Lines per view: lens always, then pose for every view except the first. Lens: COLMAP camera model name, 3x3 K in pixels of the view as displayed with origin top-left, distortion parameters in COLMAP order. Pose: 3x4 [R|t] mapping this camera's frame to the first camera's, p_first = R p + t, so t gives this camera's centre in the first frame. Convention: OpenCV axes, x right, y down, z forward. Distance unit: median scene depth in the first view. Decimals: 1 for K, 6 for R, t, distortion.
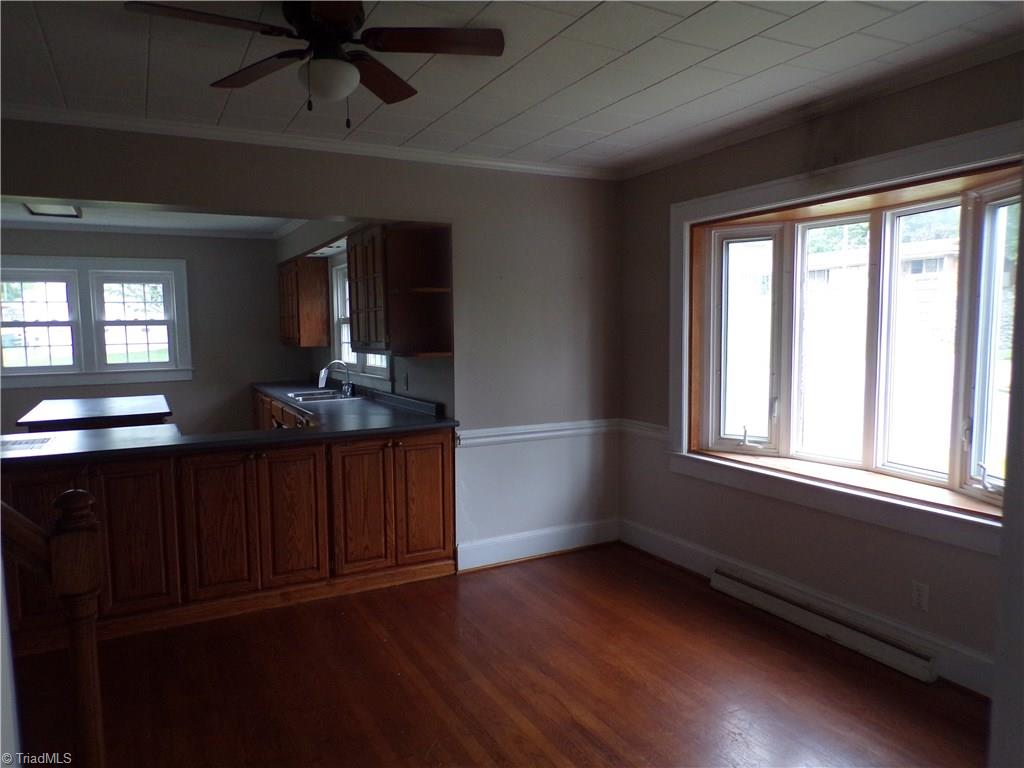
lens RADIAL K [[692.9, 0, 511.6], [0, 692.9, 386.4], [0, 0, 1]] dist [0.002823, 0.002649]
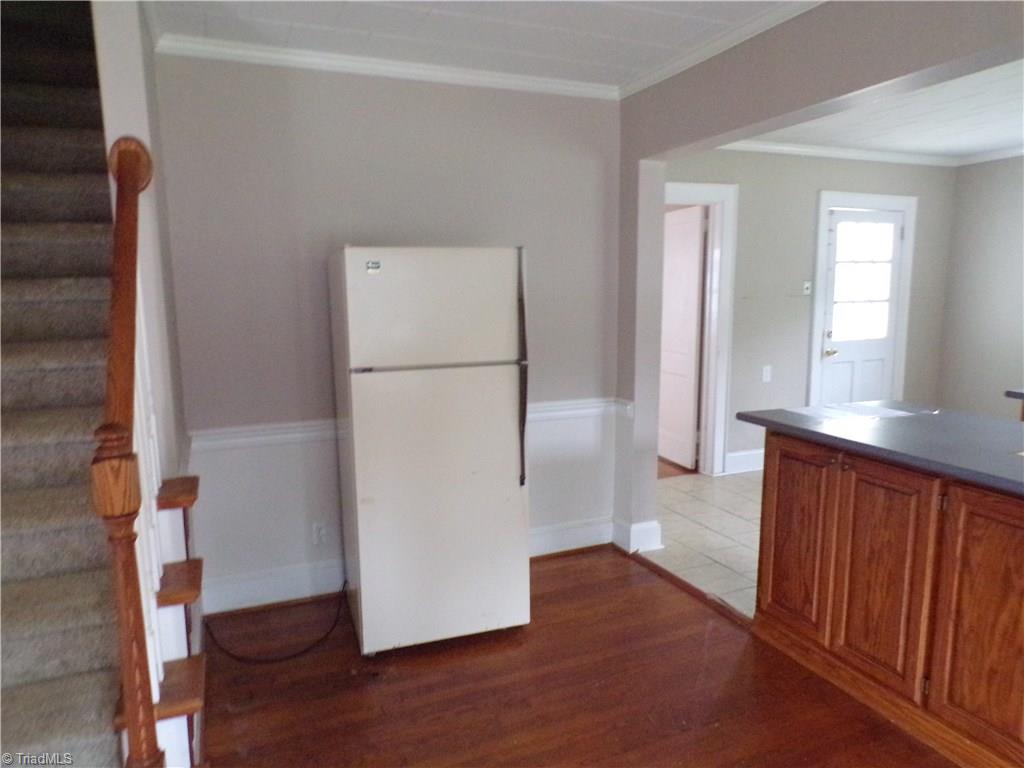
lens RADIAL K [[692.9, 0, 511.3], [0, 692.9, 387.0], [0, 0, 1]] dist [0.002823, 0.002649]
pose [[-0.084774, 0.157316, -0.983903, 0.135529], [-0.078798, 0.983306, 0.164010, -0.048691], [0.993280, 0.091433, -0.070963, 0.637571]]
